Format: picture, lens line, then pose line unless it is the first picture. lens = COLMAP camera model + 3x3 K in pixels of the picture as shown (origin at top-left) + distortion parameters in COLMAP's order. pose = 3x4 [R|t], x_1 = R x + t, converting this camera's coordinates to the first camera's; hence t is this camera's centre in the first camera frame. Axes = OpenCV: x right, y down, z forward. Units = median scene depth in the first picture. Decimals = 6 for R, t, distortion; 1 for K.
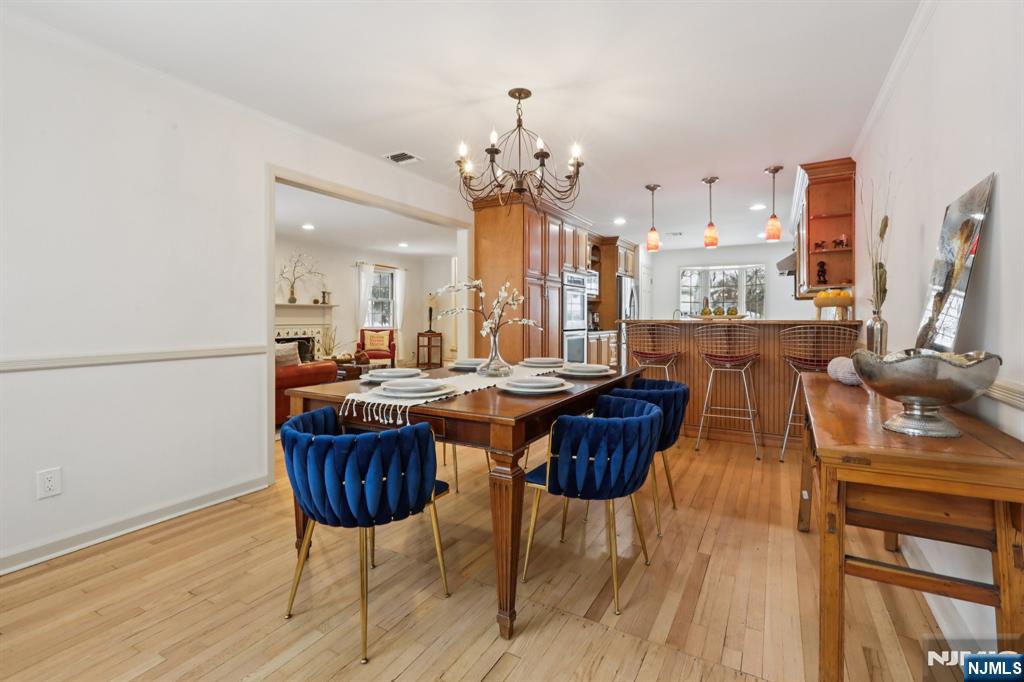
lens RADIAL K [[461.0, 0, 511.4], [0, 461.0, 318.5], [0, 0, 1]] dist [-0.000295, 0.000985]
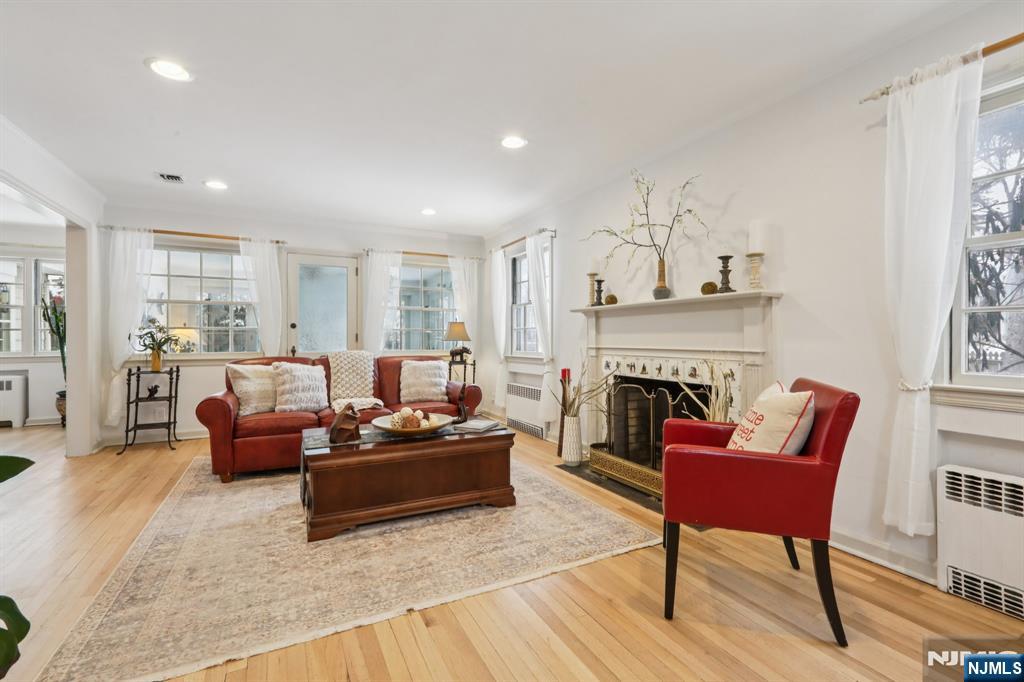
lens RADIAL K [[461.0, 0, 512.6], [0, 461.0, 339.8], [0, 0, 1]] dist [-0.000295, 0.000985]
pose [[-0.546244, 0.001973, -0.837624, -0.033937], [-0.003810, 0.999981, 0.004840, 0.002310], [0.837617, 0.005835, -0.546227, 0.979658]]
